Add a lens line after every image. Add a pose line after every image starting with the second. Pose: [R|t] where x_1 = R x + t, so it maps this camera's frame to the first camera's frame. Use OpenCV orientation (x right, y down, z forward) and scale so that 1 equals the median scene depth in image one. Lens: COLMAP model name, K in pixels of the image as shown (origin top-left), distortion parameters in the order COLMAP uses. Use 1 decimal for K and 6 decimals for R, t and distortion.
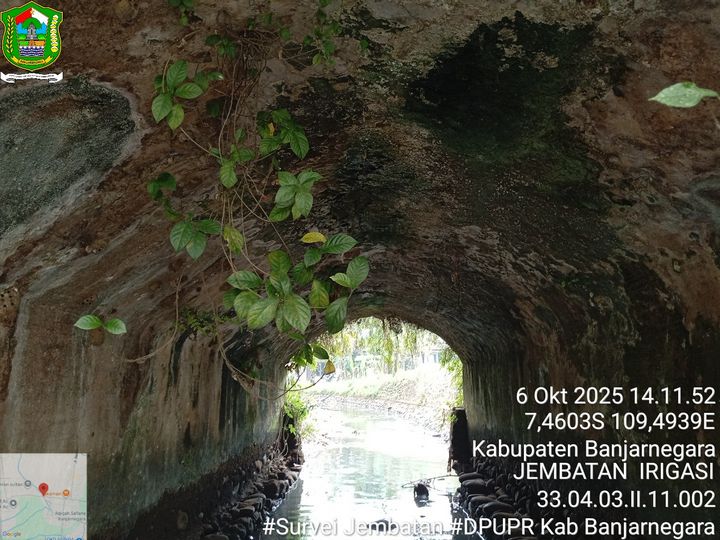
lens RADIAL K [[553.2, 0, 355.1], [0, 553.2, 273.2], [0, 0, 1]] dist [0.087456, -0.195711]
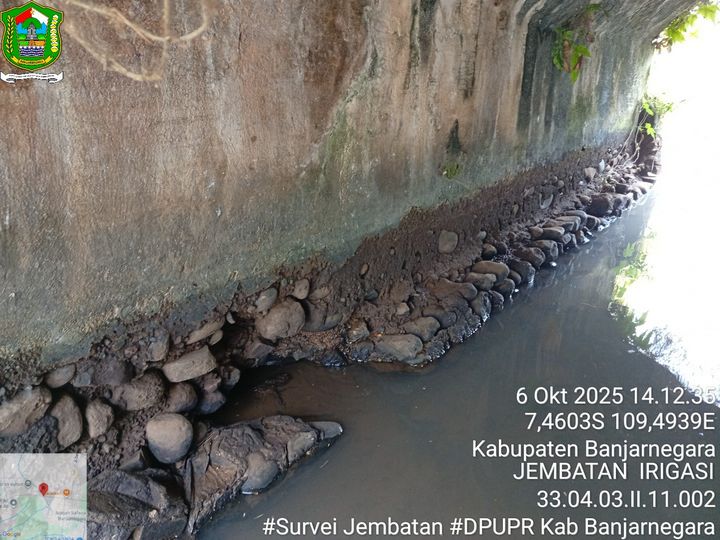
lens RADIAL K [[554.1, 0, 359.3], [0, 554.1, 271.5], [0, 0, 1]] dist [0.076567, -0.165055]
pose [[0.814705, 0.203075, -0.543154, 0.026252], [0.109038, 0.866315, 0.487451, 0.061359], [0.569532, -0.456353, 0.683649, 0.296319]]
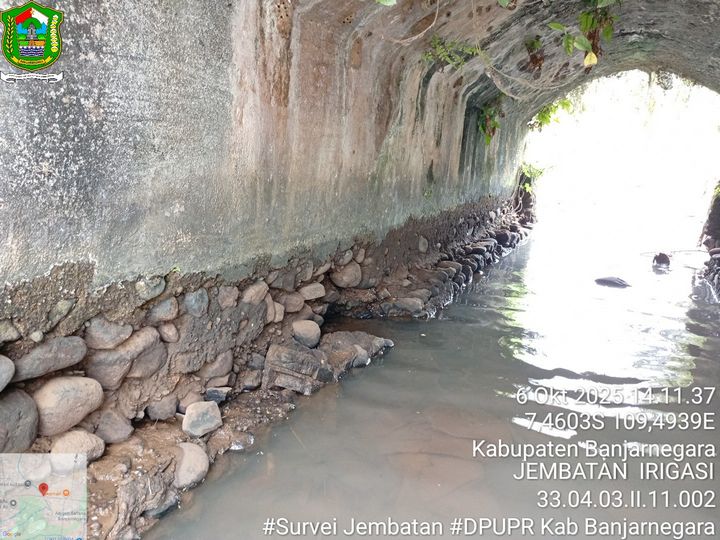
lens RADIAL K [[553.2, 0, 355.5], [0, 553.2, 274.6], [0, 0, 1]] dist [0.087456, -0.195711]
pose [[0.916269, 0.143688, -0.373904, -0.002622], [0.017291, 0.918388, 0.395303, 0.039293], [0.400189, -0.368669, 0.839006, -0.026579]]
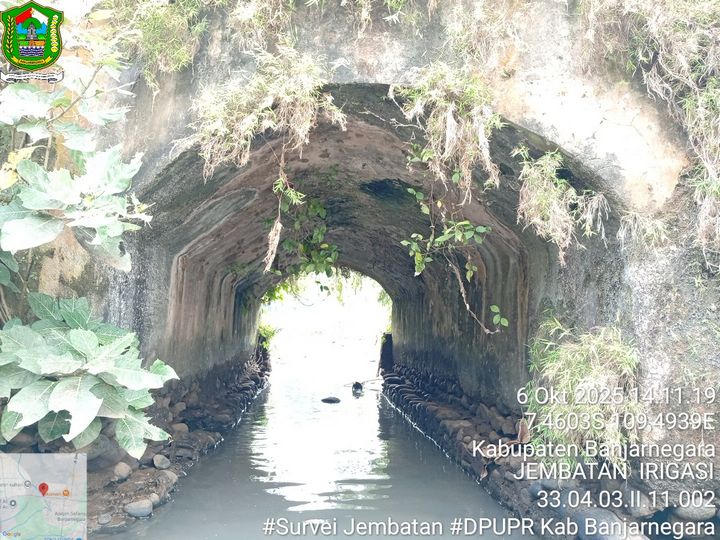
lens RADIAL K [[553.2, 0, 359.8], [0, 553.2, 265.6], [0, 0, 1]] dist [0.087456, -0.195711]
pose [[0.993377, 0.043360, 0.106403, -0.062941], [-0.052830, 0.994730, 0.087866, -0.073452], [-0.102032, -0.092905, 0.990433, -0.583912]]
